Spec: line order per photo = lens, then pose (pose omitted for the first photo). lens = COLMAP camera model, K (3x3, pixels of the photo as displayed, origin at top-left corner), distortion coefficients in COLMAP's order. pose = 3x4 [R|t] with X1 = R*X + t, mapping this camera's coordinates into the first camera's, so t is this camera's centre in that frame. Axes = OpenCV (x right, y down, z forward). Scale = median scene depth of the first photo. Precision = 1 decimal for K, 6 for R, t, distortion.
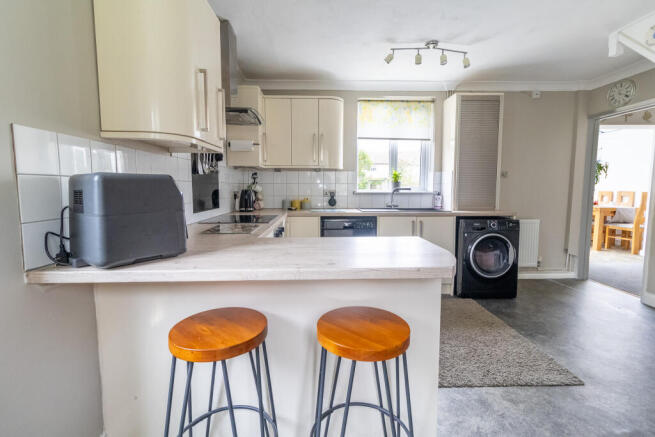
lens RADIAL K [[306.6, 0, 327.8], [0, 306.6, 210.8], [0, 0, 1]] dist [-0.000620, -0.000443]
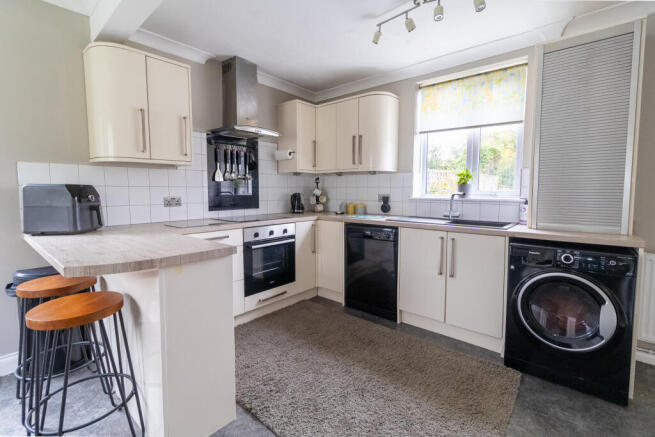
lens RADIAL K [[306.6, 0, 327.8], [0, 306.6, 210.8], [0, 0, 1]] dist [-0.000620, -0.000443]
pose [[0.730277, 0.046899, -0.681539, 0.527282], [-0.054135, 0.998476, 0.010702, -0.021505], [0.681002, 0.029080, 0.731704, 0.239886]]
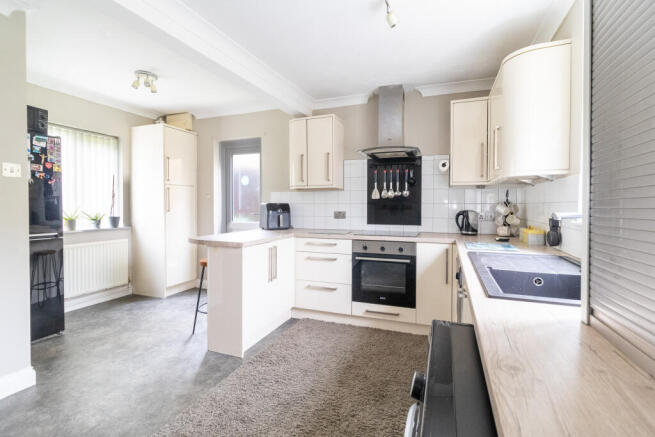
lens RADIAL K [[306.6, 0, 327.8], [0, 306.6, 210.8], [0, 0, 1]] dist [-0.000620, -0.000443]
pose [[-0.411360, 0.013763, -0.911369, 0.668545], [-0.075401, 0.995945, 0.049074, -0.074476], [0.908349, 0.088905, -0.408654, 0.902137]]
